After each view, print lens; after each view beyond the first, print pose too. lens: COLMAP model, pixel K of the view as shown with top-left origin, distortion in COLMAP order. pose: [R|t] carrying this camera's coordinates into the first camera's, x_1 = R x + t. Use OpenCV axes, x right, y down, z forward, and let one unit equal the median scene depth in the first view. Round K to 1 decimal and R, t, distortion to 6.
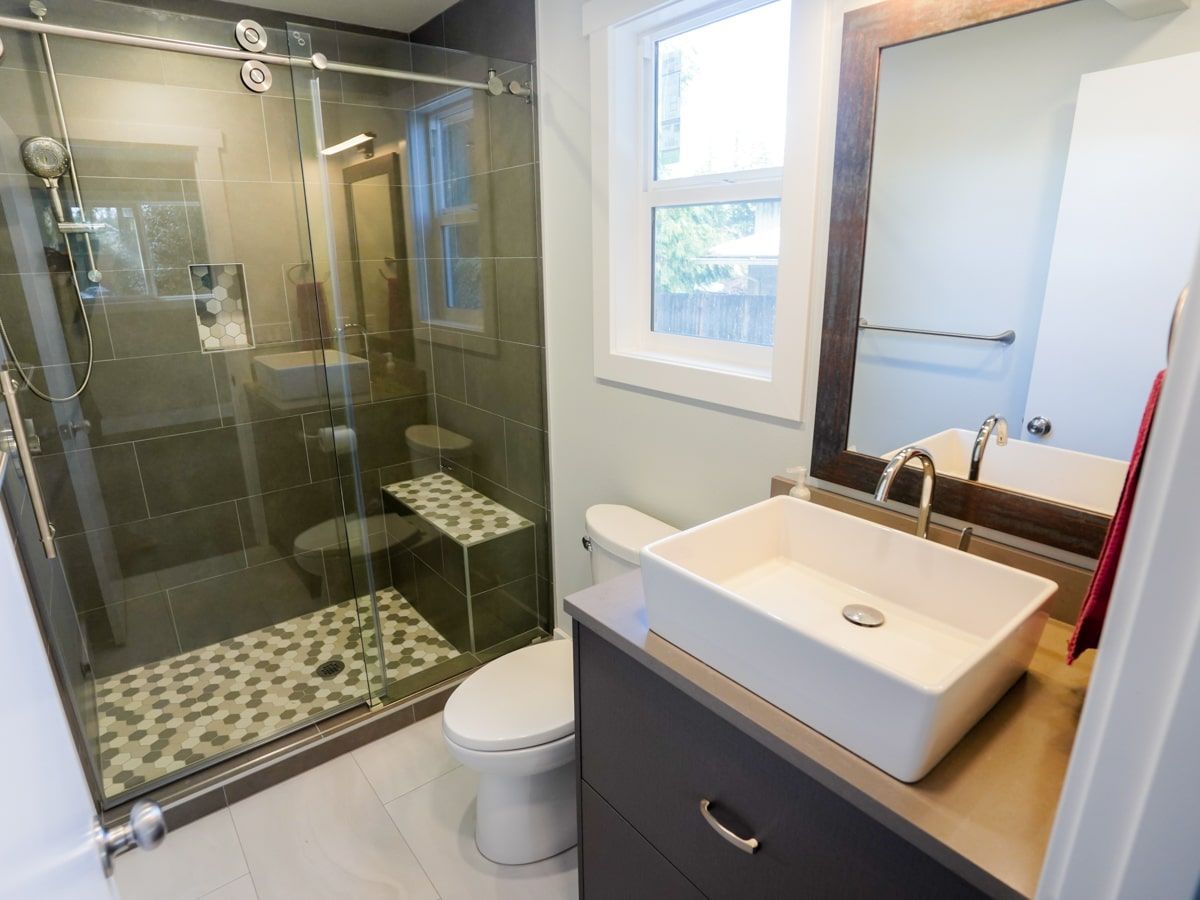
lens RADIAL K [[659.8, 0, 600.6], [0, 659.8, 456.1], [0, 0, 1]] dist [-0.060398, 0.016683]
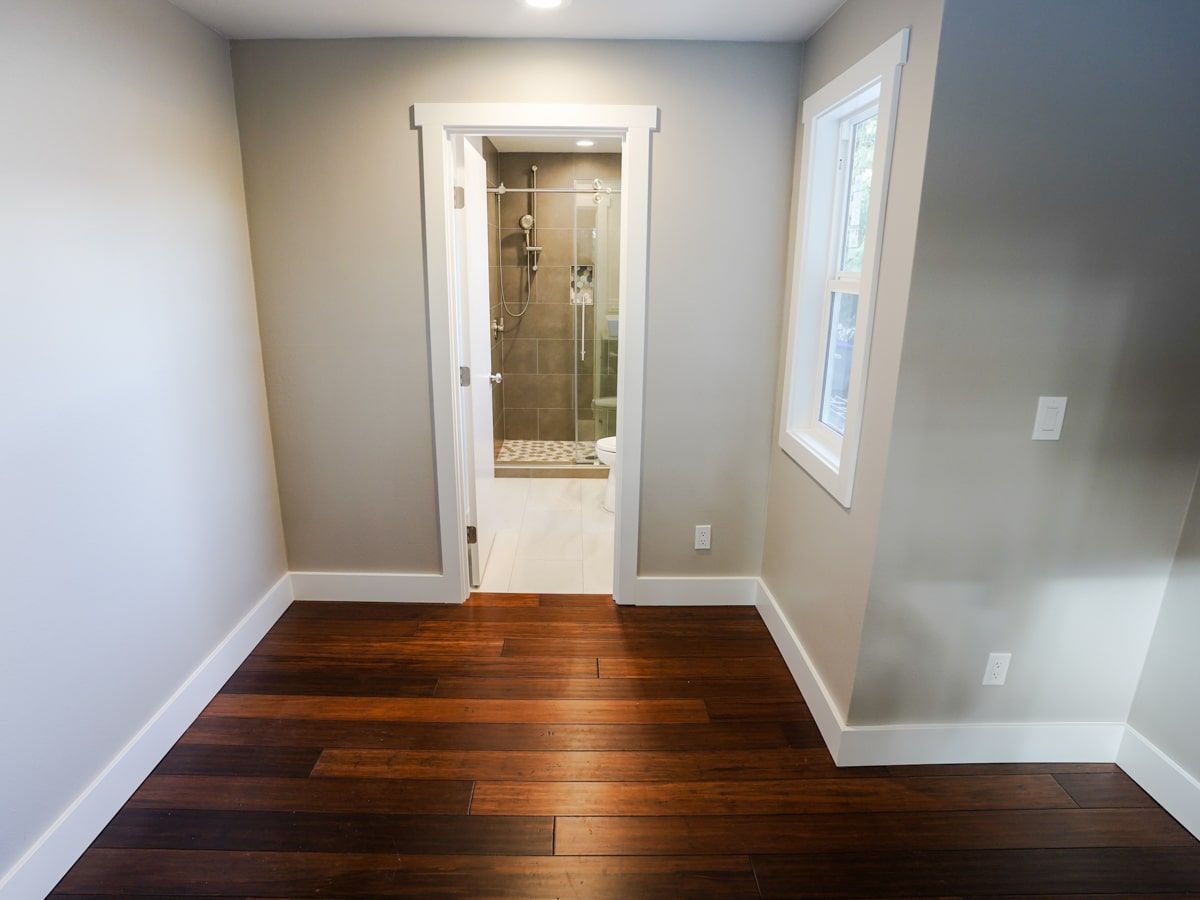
lens RADIAL K [[659.8, 0, 591.9], [0, 659.8, 440.2], [0, 0, 1]] dist [-0.060398, 0.016683]
pose [[0.795745, 0.176380, -0.579378, 0.882805], [-0.196417, 0.980103, 0.028605, 0.230954], [0.572896, 0.091037, 0.814557, -0.805130]]
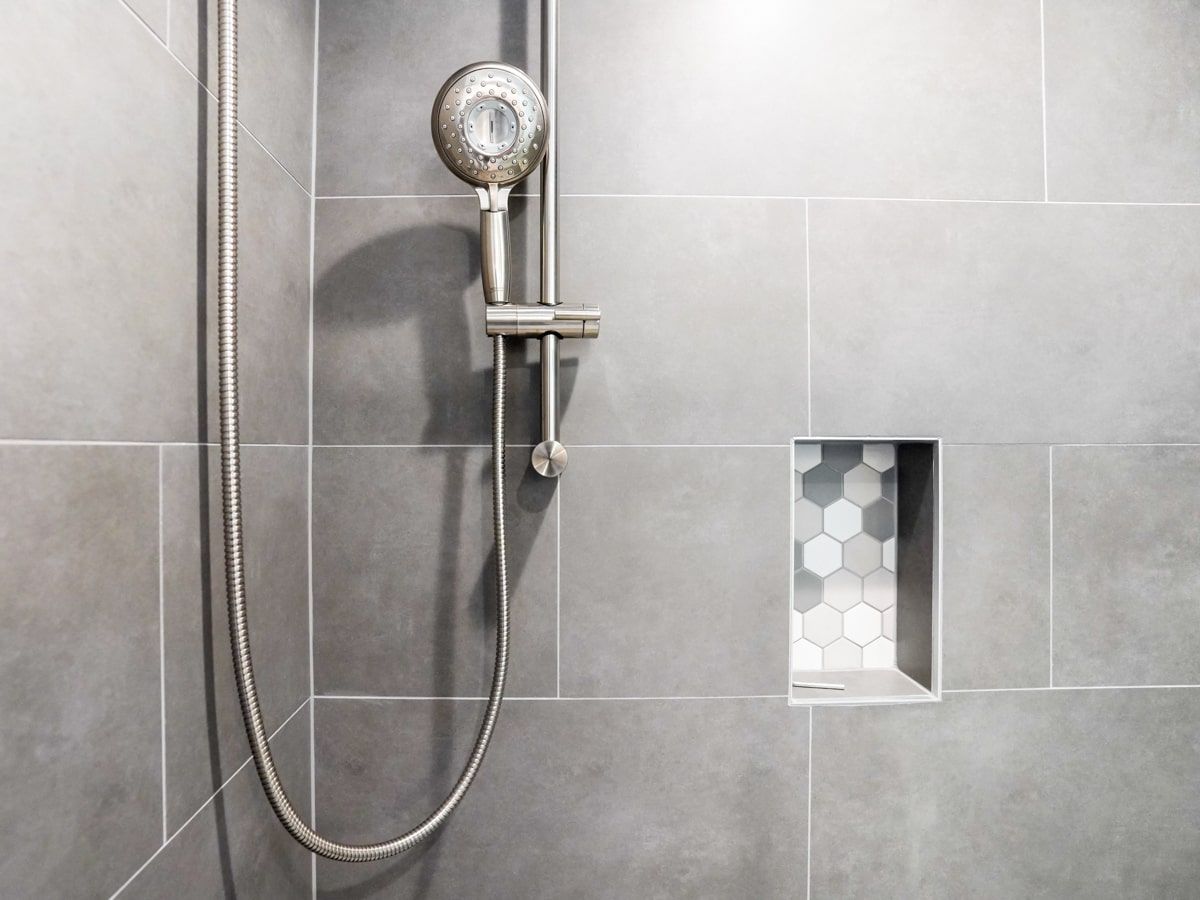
lens RADIAL K [[659.8, 0, 596.9], [0, 659.8, 454.2], [0, 0, 1]] dist [-0.060398, 0.016683]
pose [[0.824855, 0.009199, -0.565269, -0.521708], [-0.174639, 0.955112, -0.239294, -0.186098], [0.537694, 0.296101, 0.789436, 0.667109]]
